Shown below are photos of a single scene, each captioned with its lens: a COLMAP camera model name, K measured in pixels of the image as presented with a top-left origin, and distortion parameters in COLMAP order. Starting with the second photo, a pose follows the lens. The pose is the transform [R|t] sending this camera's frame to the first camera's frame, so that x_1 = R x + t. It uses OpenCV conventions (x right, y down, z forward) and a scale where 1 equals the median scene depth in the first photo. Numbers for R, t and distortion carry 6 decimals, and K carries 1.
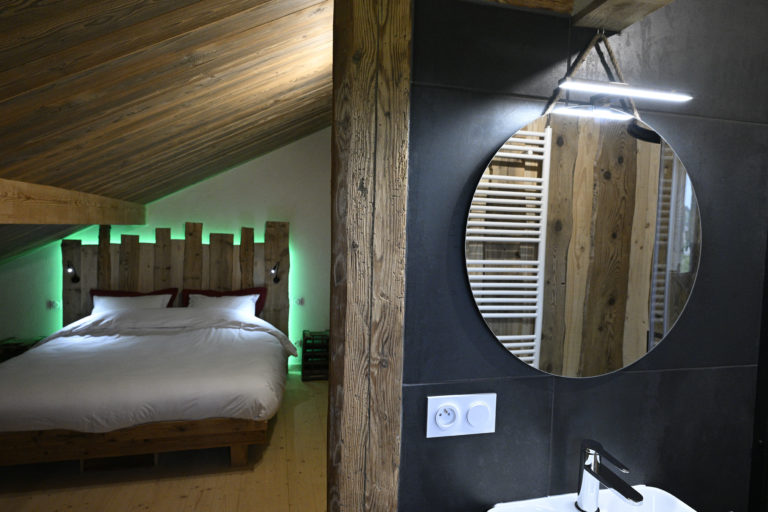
lens RADIAL K [[448.7, 0, 386.6], [0, 448.7, 257.3], [0, 0, 1]] dist [-0.004113, 0.002315]
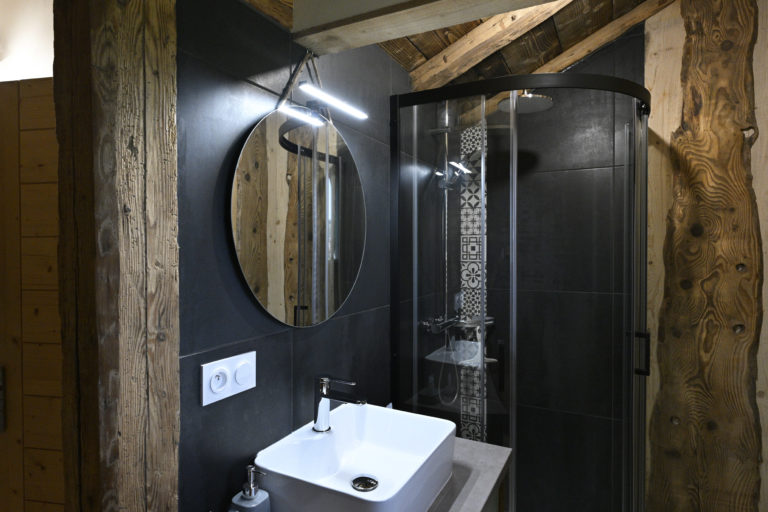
lens RADIAL K [[448.7, 0, 381.3], [0, 448.7, 255.4], [0, 0, 1]] dist [-0.004113, 0.002315]
pose [[0.663467, -0.041207, 0.747070, -0.413085], [0.059631, 0.998218, 0.002102, 0.095585], [-0.745826, 0.043154, 0.664742, 0.025490]]
